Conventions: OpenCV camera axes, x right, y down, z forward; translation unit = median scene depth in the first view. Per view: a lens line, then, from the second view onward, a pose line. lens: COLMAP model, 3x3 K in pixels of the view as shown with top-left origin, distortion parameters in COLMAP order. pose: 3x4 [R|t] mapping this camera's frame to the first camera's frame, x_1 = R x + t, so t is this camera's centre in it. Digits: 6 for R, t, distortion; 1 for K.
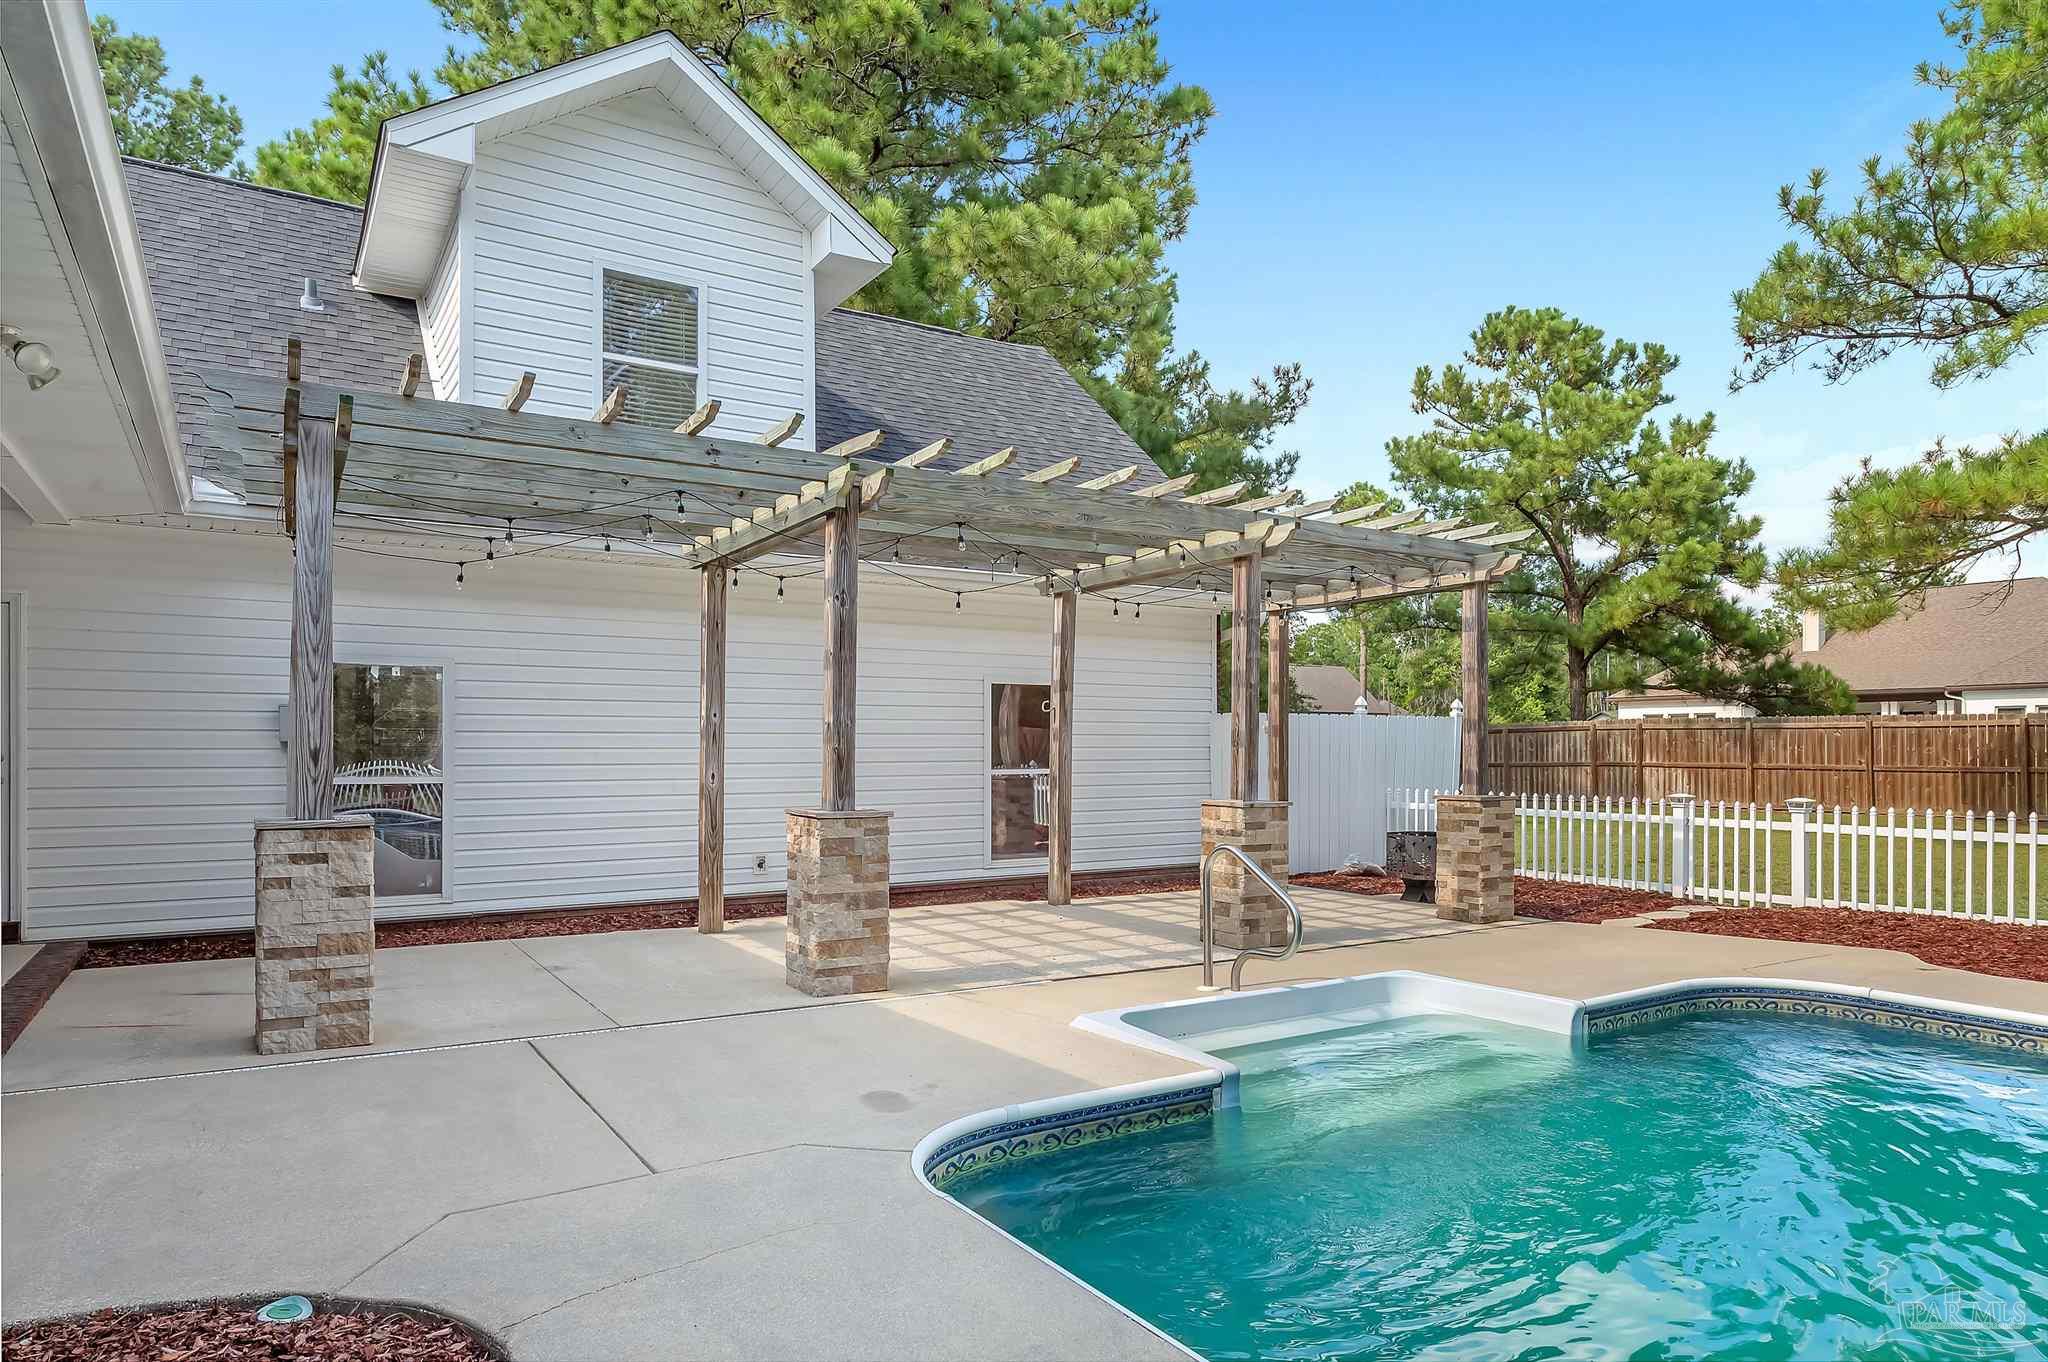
lens RADIAL K [[1269.2, 0, 1080.5], [0, 1269.2, 741.7], [0, 0, 1]] dist [-0.005860, -0.001258]
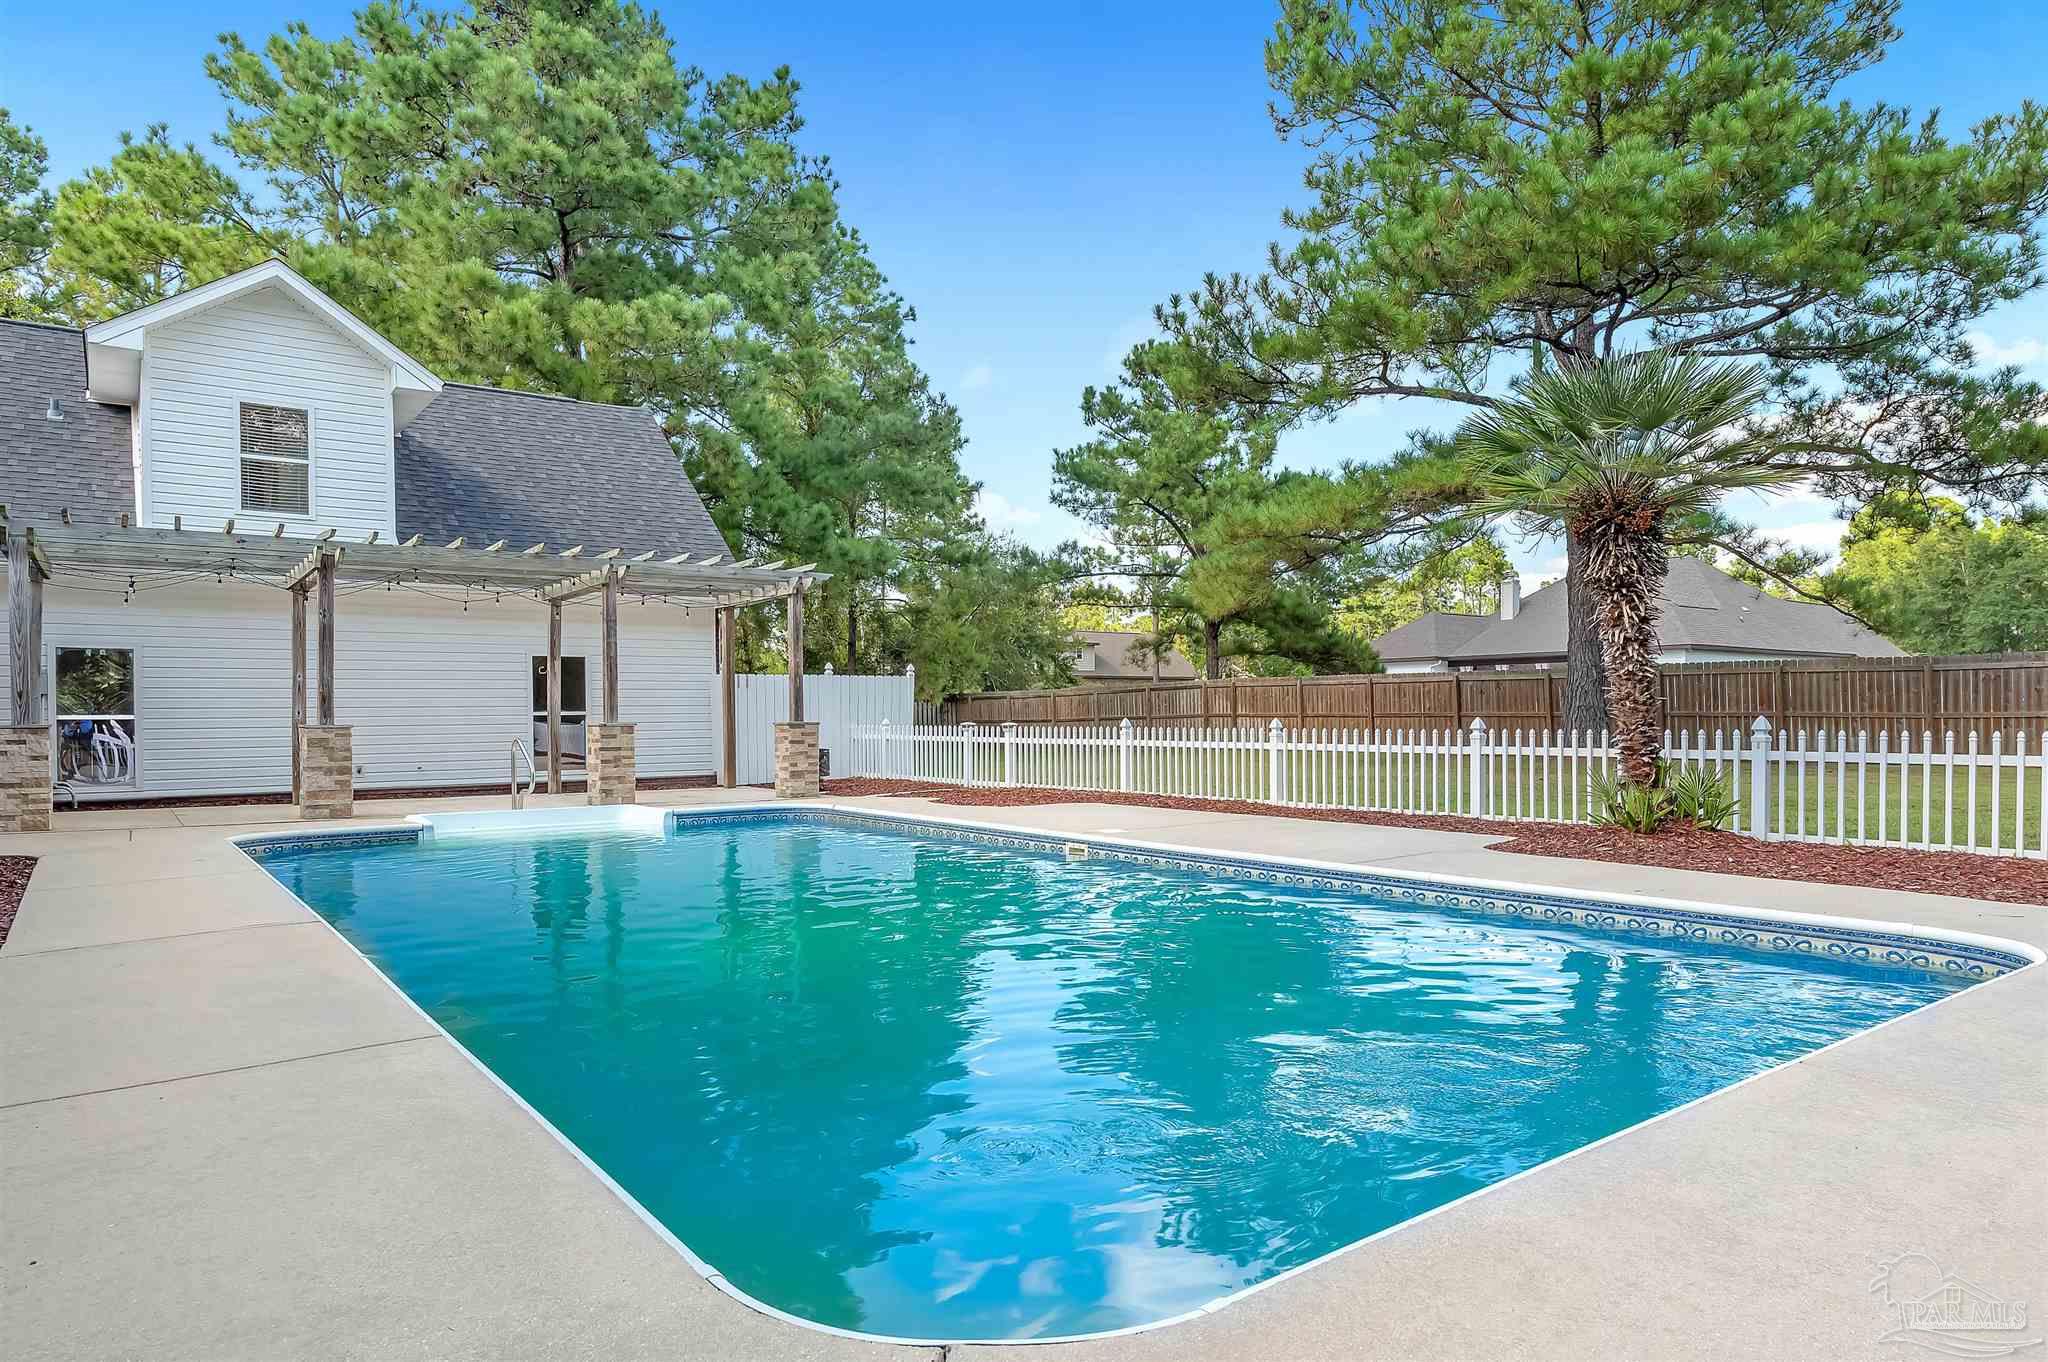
lens RADIAL K [[1269.2, 0, 1069.4], [0, 1269.2, 720.7], [0, 0, 1]] dist [-0.005860, -0.001258]
pose [[0.996970, -0.010458, 0.077085, 0.485688], [0.009712, 0.999902, 0.010047, 0.024794], [-0.077183, -0.009268, 0.996974, -0.614675]]
